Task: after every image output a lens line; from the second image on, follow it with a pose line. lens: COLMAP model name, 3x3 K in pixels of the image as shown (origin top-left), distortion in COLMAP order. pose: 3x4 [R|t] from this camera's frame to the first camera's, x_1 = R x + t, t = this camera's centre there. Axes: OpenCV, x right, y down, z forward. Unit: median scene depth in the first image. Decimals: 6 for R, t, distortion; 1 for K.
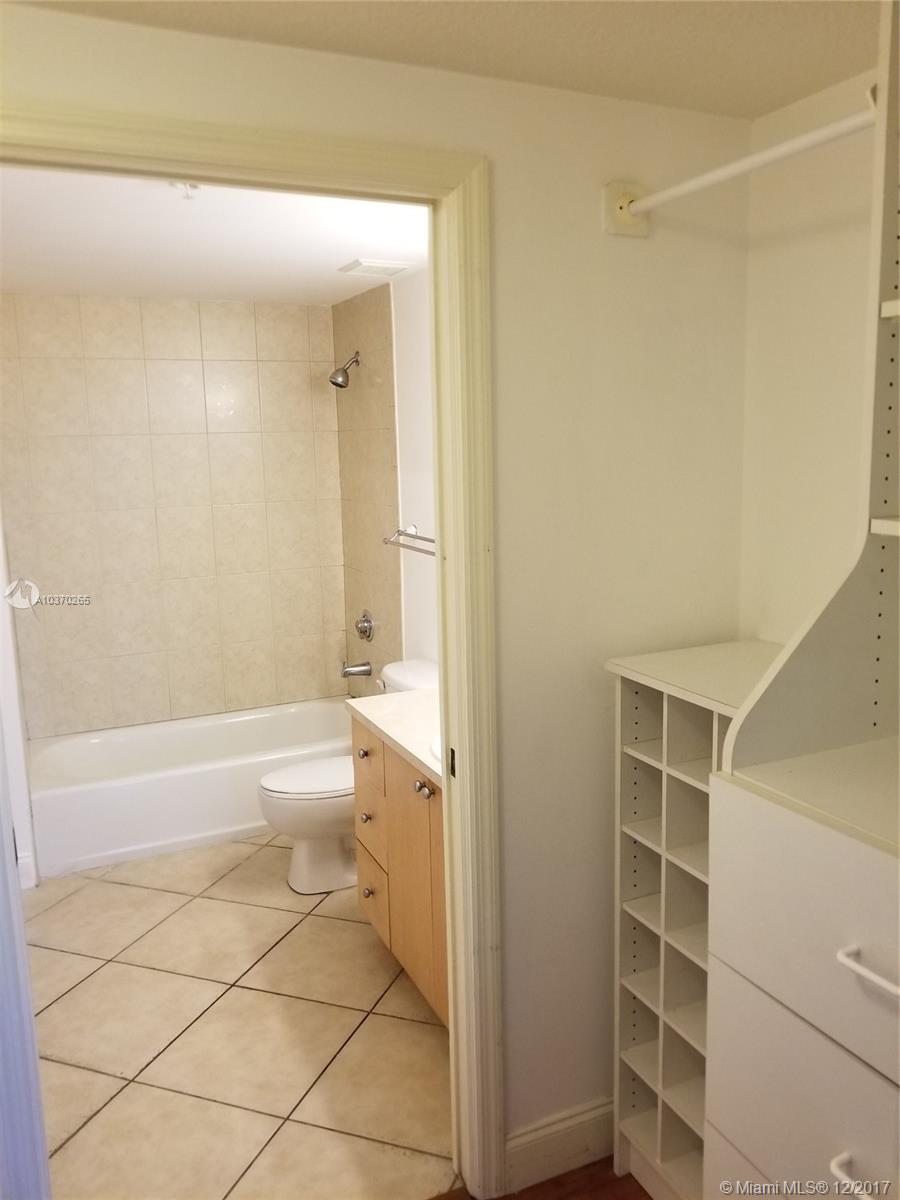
lens RADIAL K [[934.8, 0, 491.9], [0, 934.8, 587.5], [0, 0, 1]] dist [-0.010931, -0.000074]
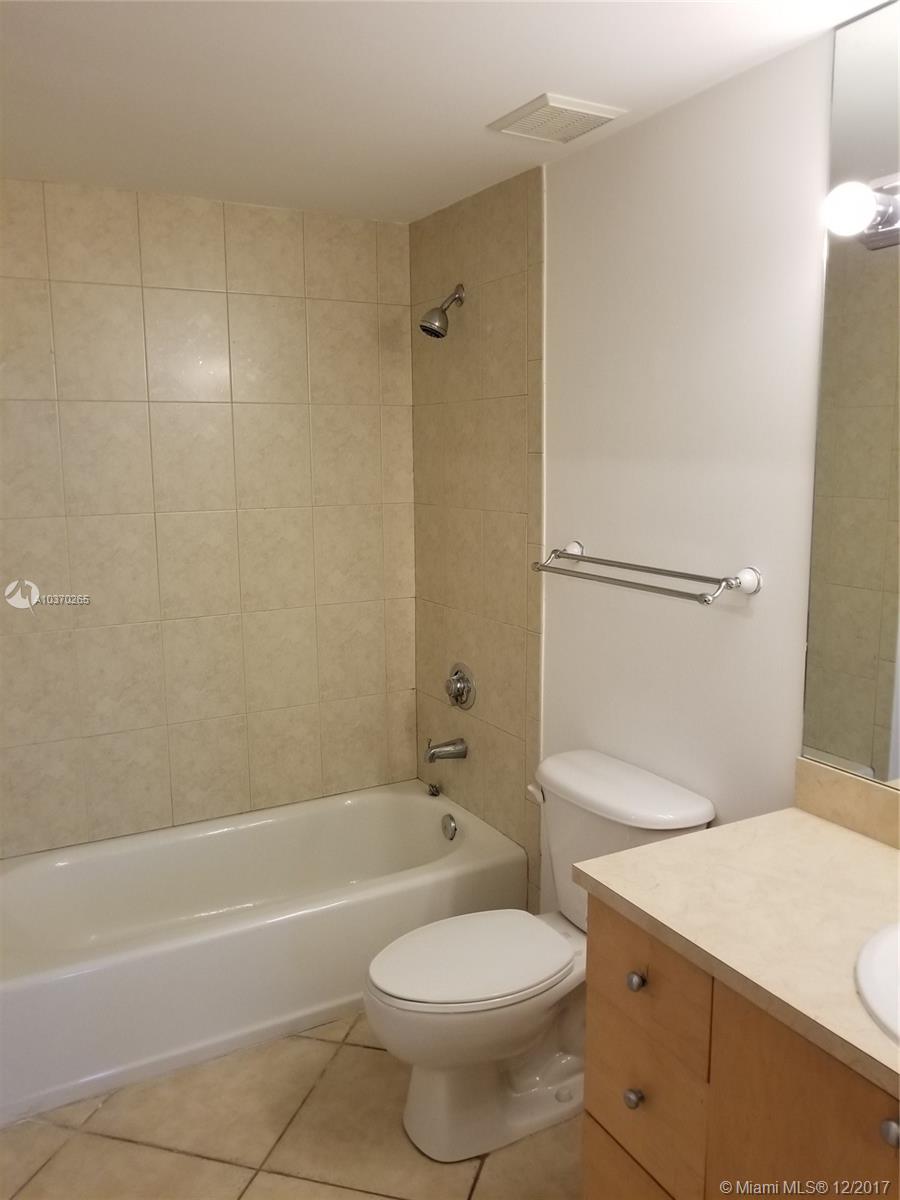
lens RADIAL K [[948.0, 0, 478.5], [0, 948.0, 599.3], [0, 0, 1]] dist [-0.007319, -0.006435]
pose [[0.998239, 0.003573, 0.059207, -0.251500], [-0.003383, 0.999989, -0.003306, -0.032621], [-0.059218, 0.003100, 0.998240, 0.463465]]
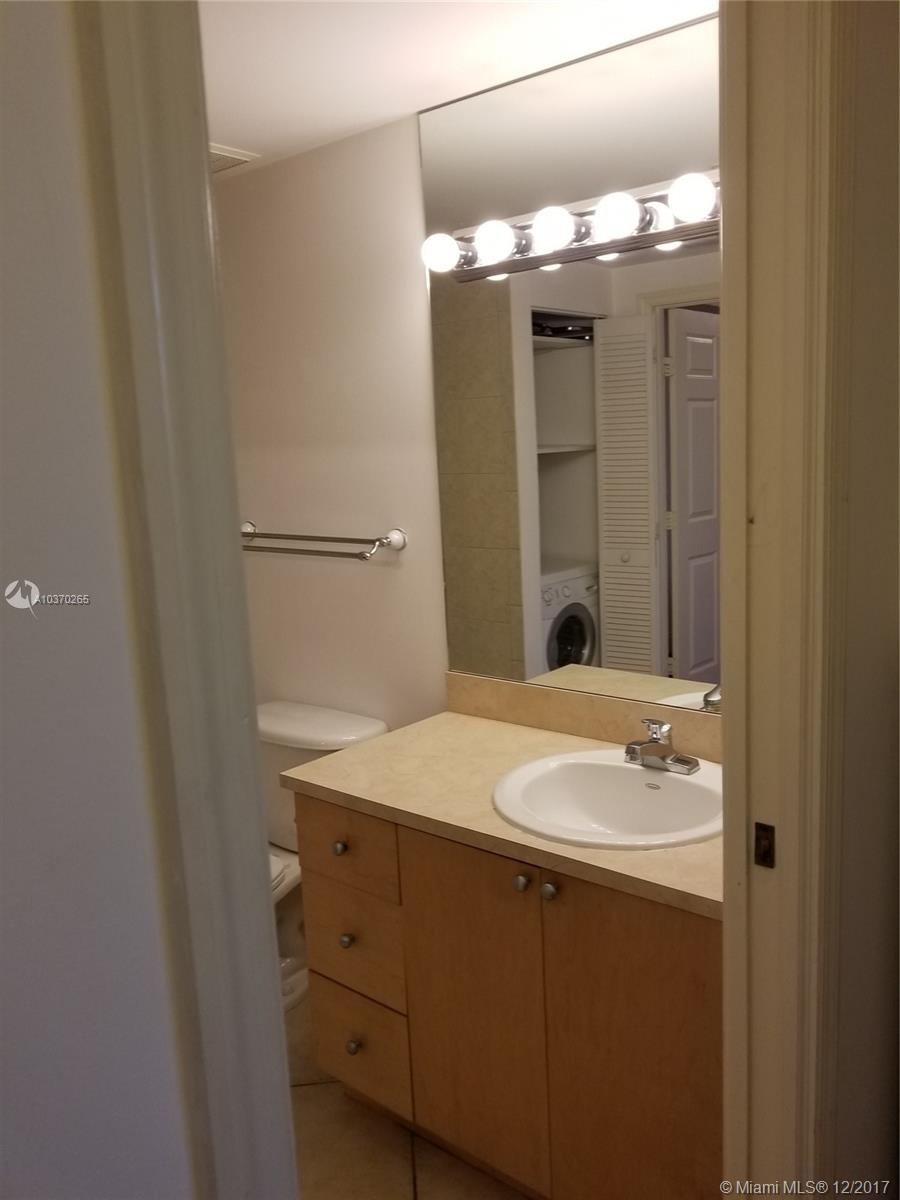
lens RADIAL K [[952.9, 0, 501.6], [0, 952.9, 586.0], [0, 0, 1]] dist [0.010217, -0.002501]
pose [[0.902931, -0.087655, 0.420753, -0.297814], [0.094388, 0.995524, 0.004842, -0.002219], [-0.419294, 0.035343, 0.907162, 0.311669]]
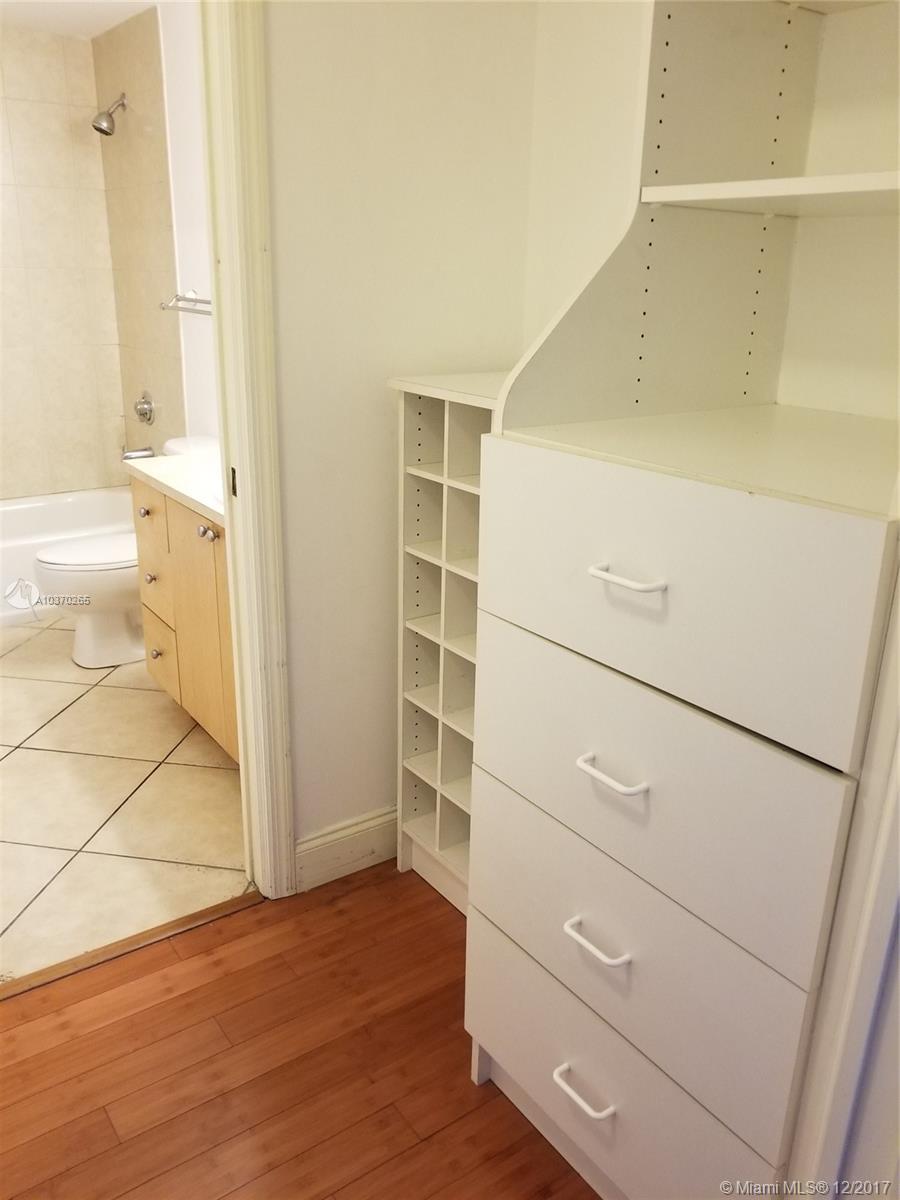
lens RADIAL K [[938.7, 0, 460.9], [0, 938.7, 595.2], [0, 0, 1]] dist [-0.009390, -0.010534]
pose [[0.983805, -0.016918, 0.178442, 0.009738], [-0.015629, 0.983647, 0.179427, 0.080768], [-0.178559, -0.179310, 0.967453, -0.013097]]
